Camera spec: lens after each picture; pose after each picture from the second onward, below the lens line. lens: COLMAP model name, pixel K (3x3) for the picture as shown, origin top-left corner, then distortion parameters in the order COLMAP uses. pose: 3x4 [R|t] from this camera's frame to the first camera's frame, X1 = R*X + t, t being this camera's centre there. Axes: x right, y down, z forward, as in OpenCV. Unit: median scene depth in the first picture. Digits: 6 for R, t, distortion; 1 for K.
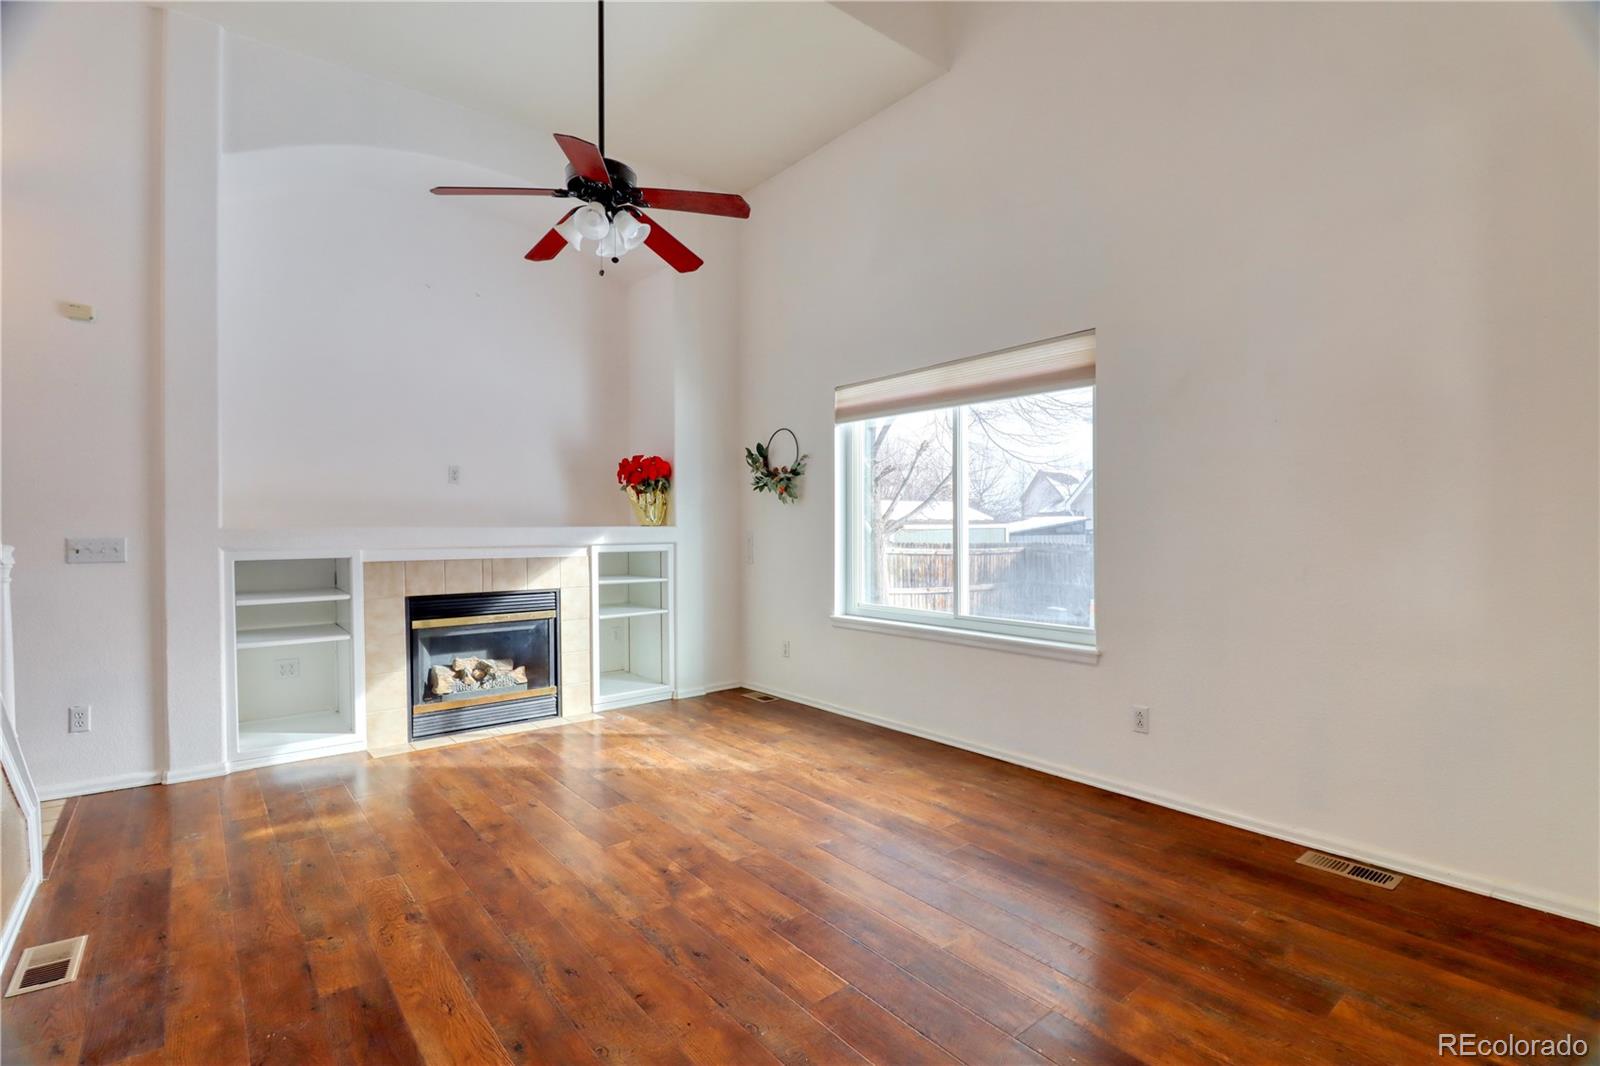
lens RADIAL K [[749.7, 0, 807.0], [0, 749.7, 532.9], [0, 0, 1]] dist [-0.005580, -0.006566]
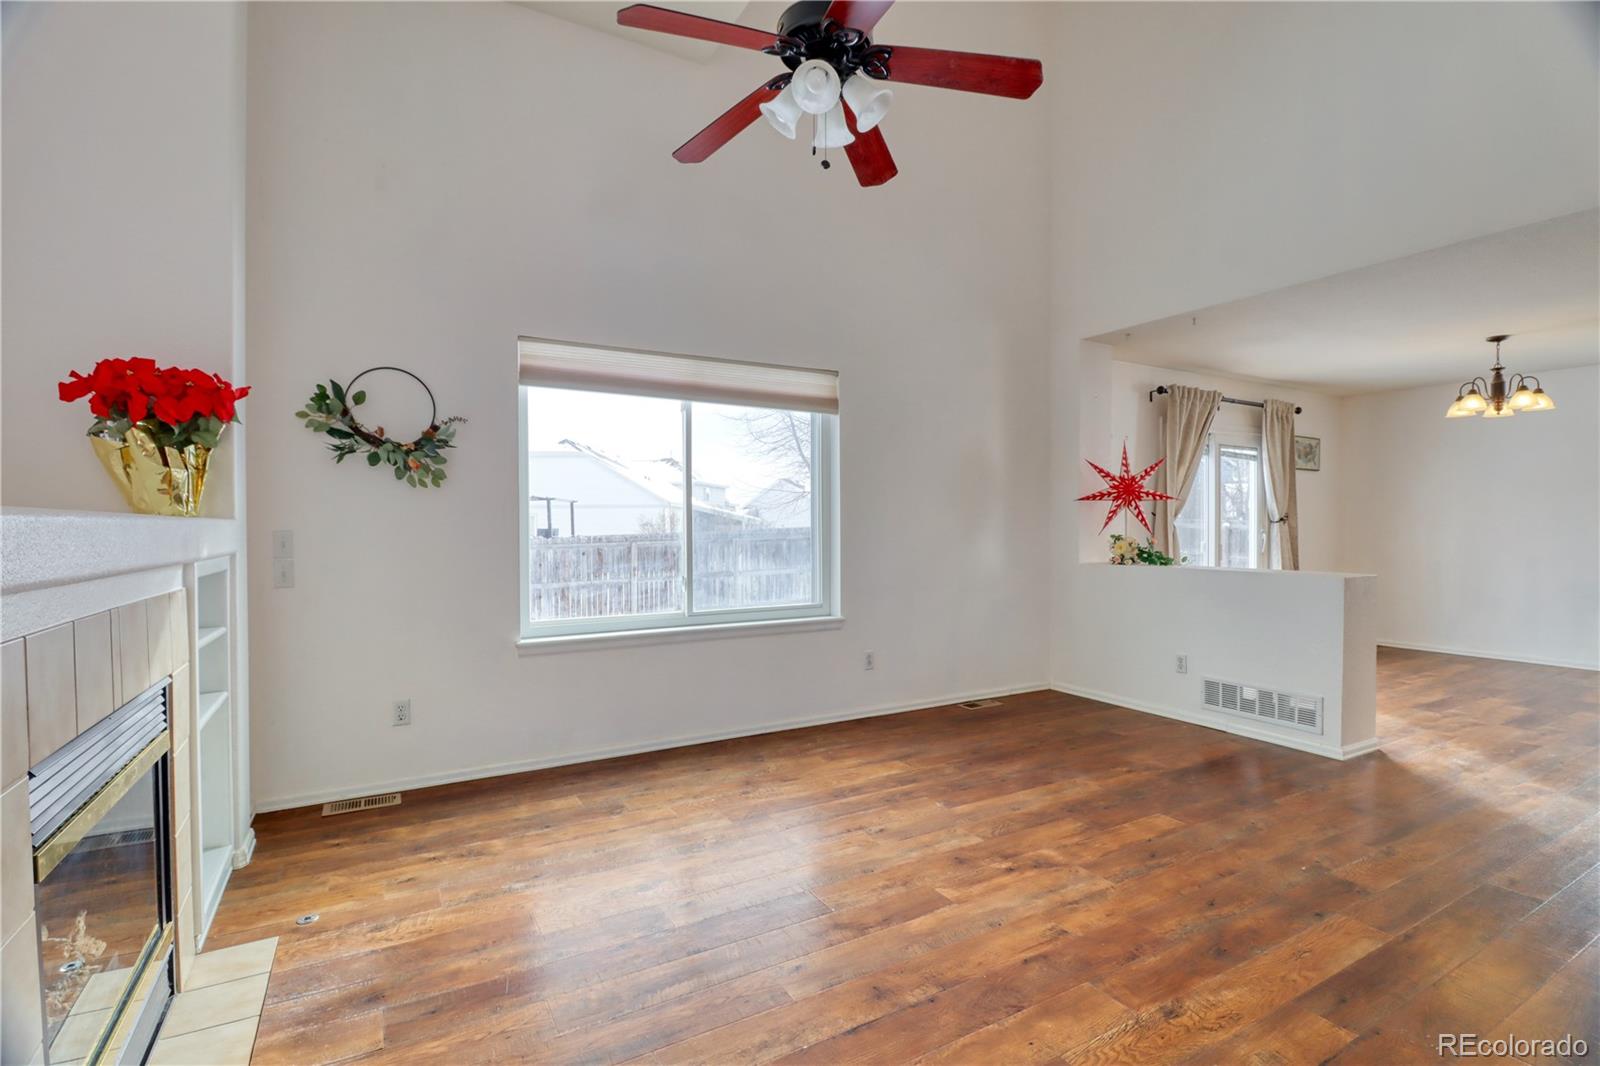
lens RADIAL K [[749.7, 0, 811.5], [0, 749.7, 526.0], [0, 0, 1]] dist [-0.005580, -0.006566]
pose [[0.165174, 0.002791, 0.986261, -0.788479], [0.010194, 0.999938, -0.004537, 0.002516], [-0.986212, 0.010803, 0.165135, 0.715719]]
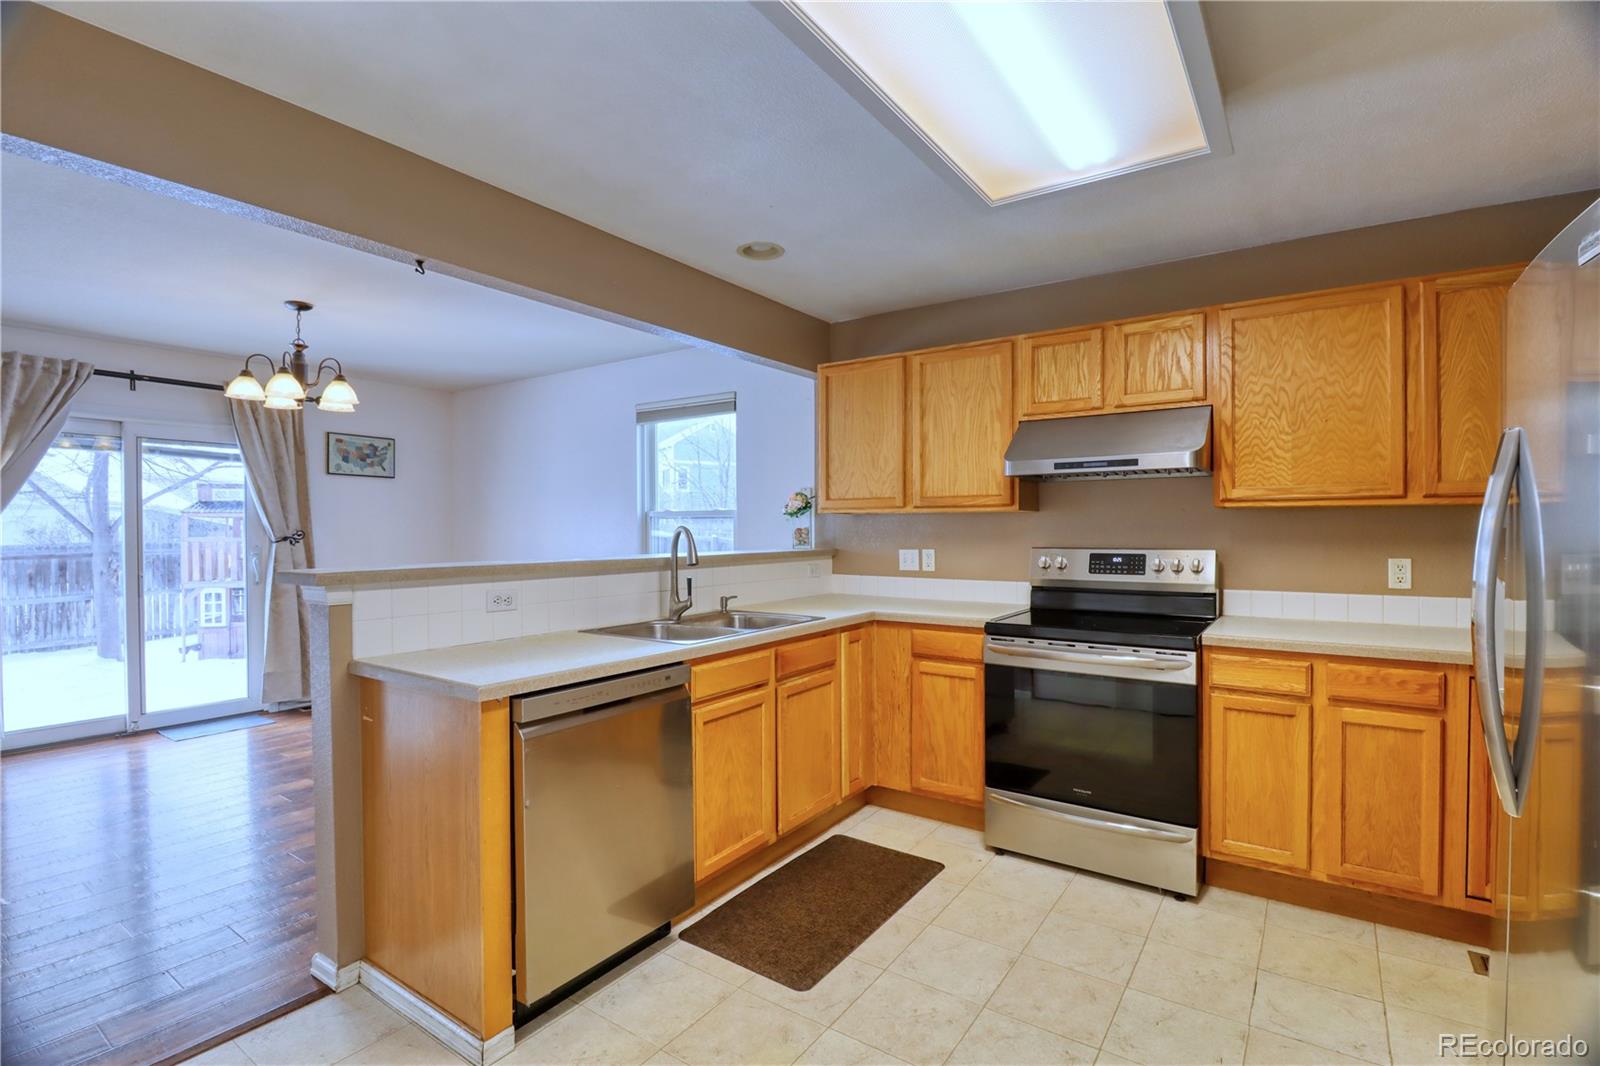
lens RADIAL K [[749.7, 0, 808.0], [0, 749.7, 533.5], [0, 0, 1]] dist [-0.005580, -0.006566]
pose [[-0.269956, 0.000217, 0.962873, -0.453667], [0.012849, 0.999912, 0.003378, -0.011148], [-0.962787, 0.013284, -0.269935, -0.600861]]
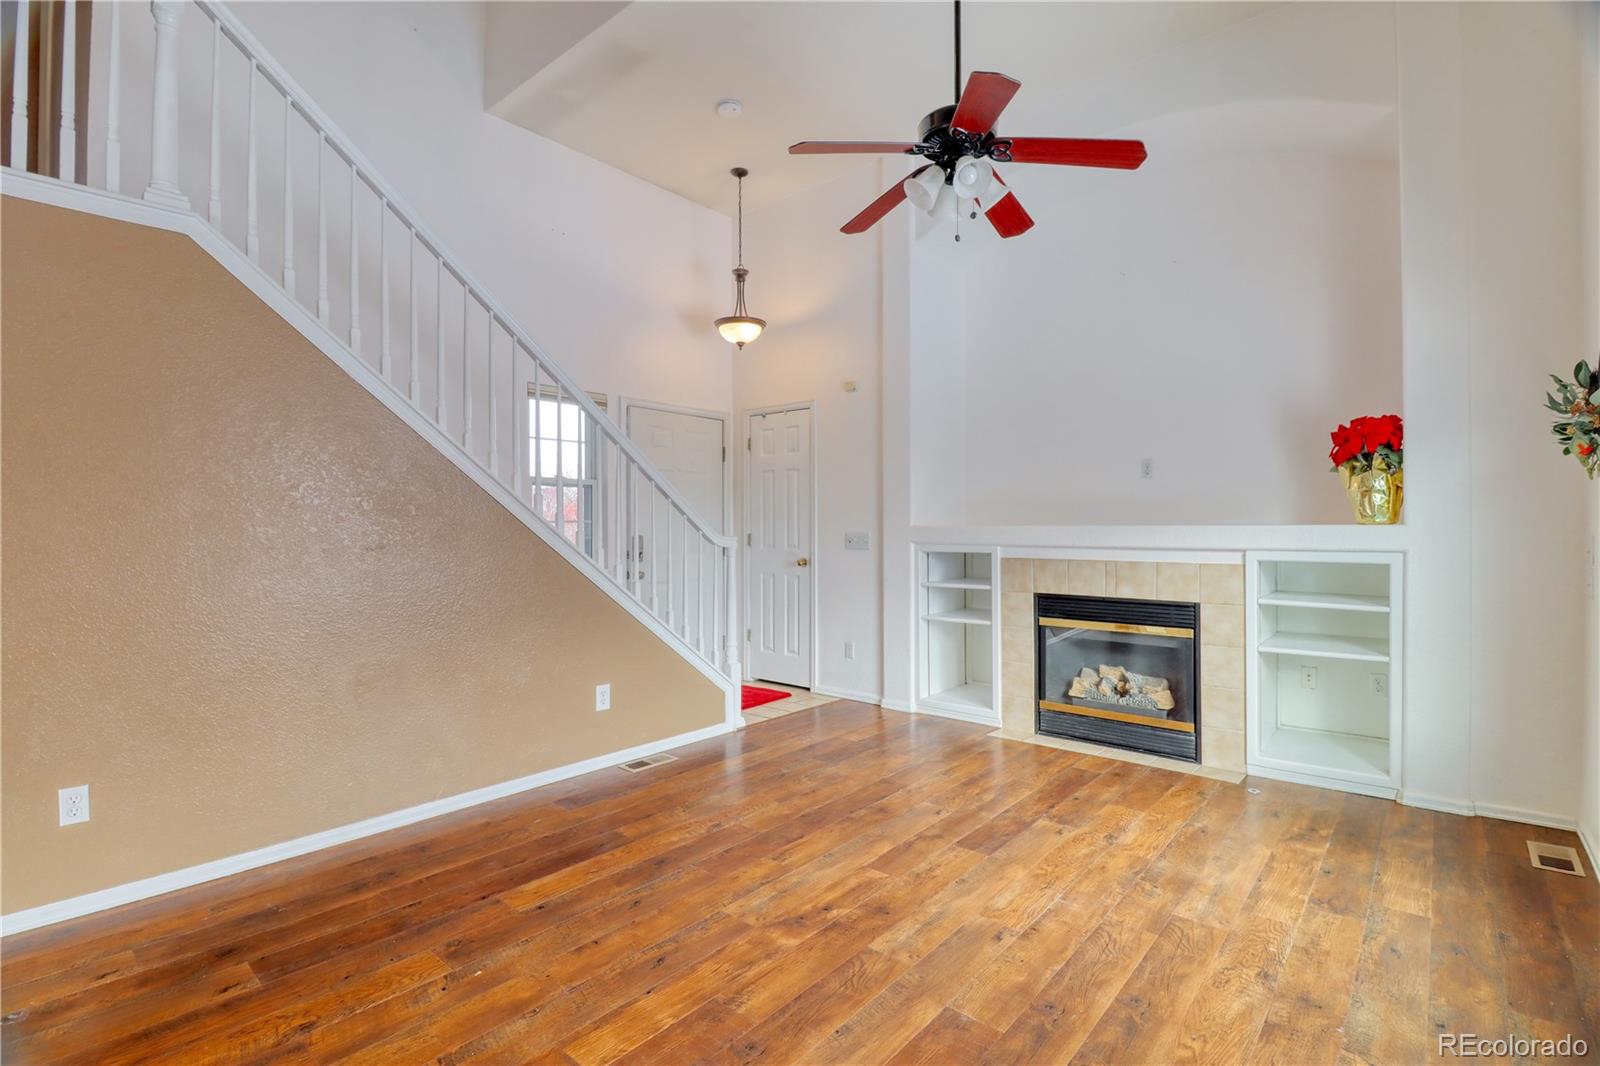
lens RADIAL K [[749.7, 0, 809.9], [0, 749.7, 530.8], [0, 0, 1]] dist [-0.005580, -0.006566]
pose [[0.174563, 0.008744, -0.984607, 0.452849], [-0.006602, 0.999948, 0.007710, -0.007098], [0.984624, 0.005155, 0.174612, 0.538190]]
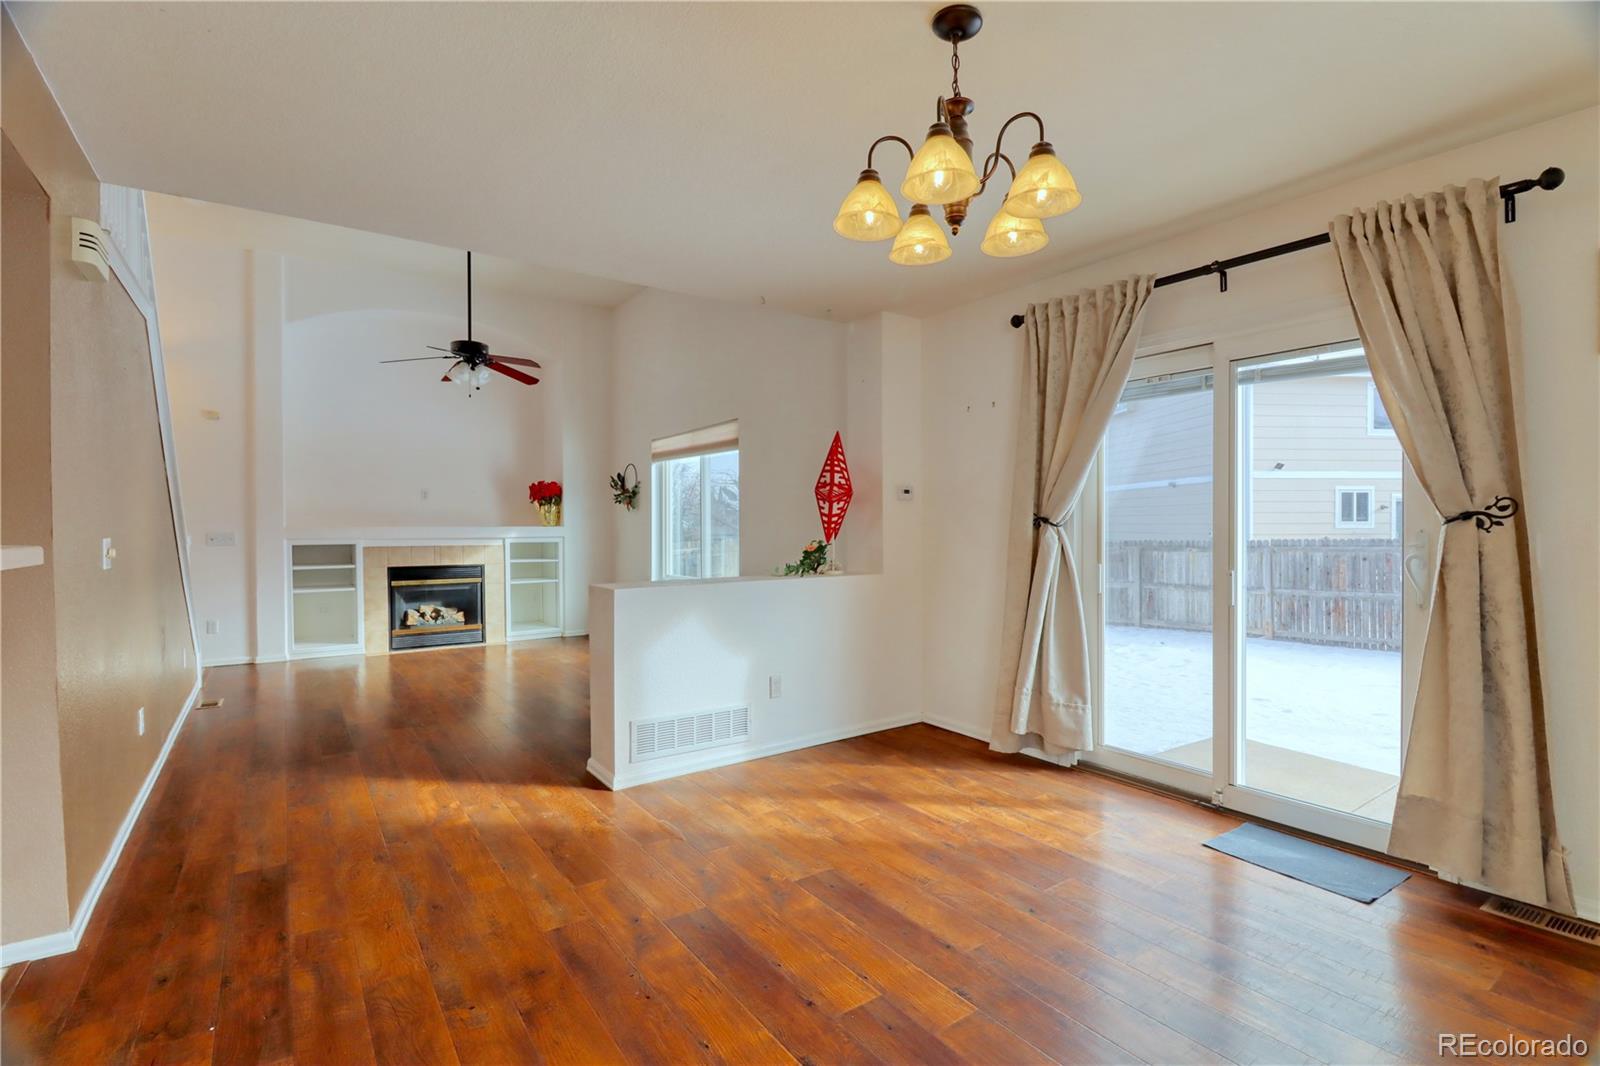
lens RADIAL K [[749.7, 0, 814.8], [0, 749.7, 532.1], [0, 0, 1]] dist [-0.005580, -0.006566]
pose [[0.997975, 0.000749, -0.063604, 0.588720], [-0.000743, 1.000000, 0.000113, 0.003840], [0.063604, -0.000065, 0.997975, -0.698035]]
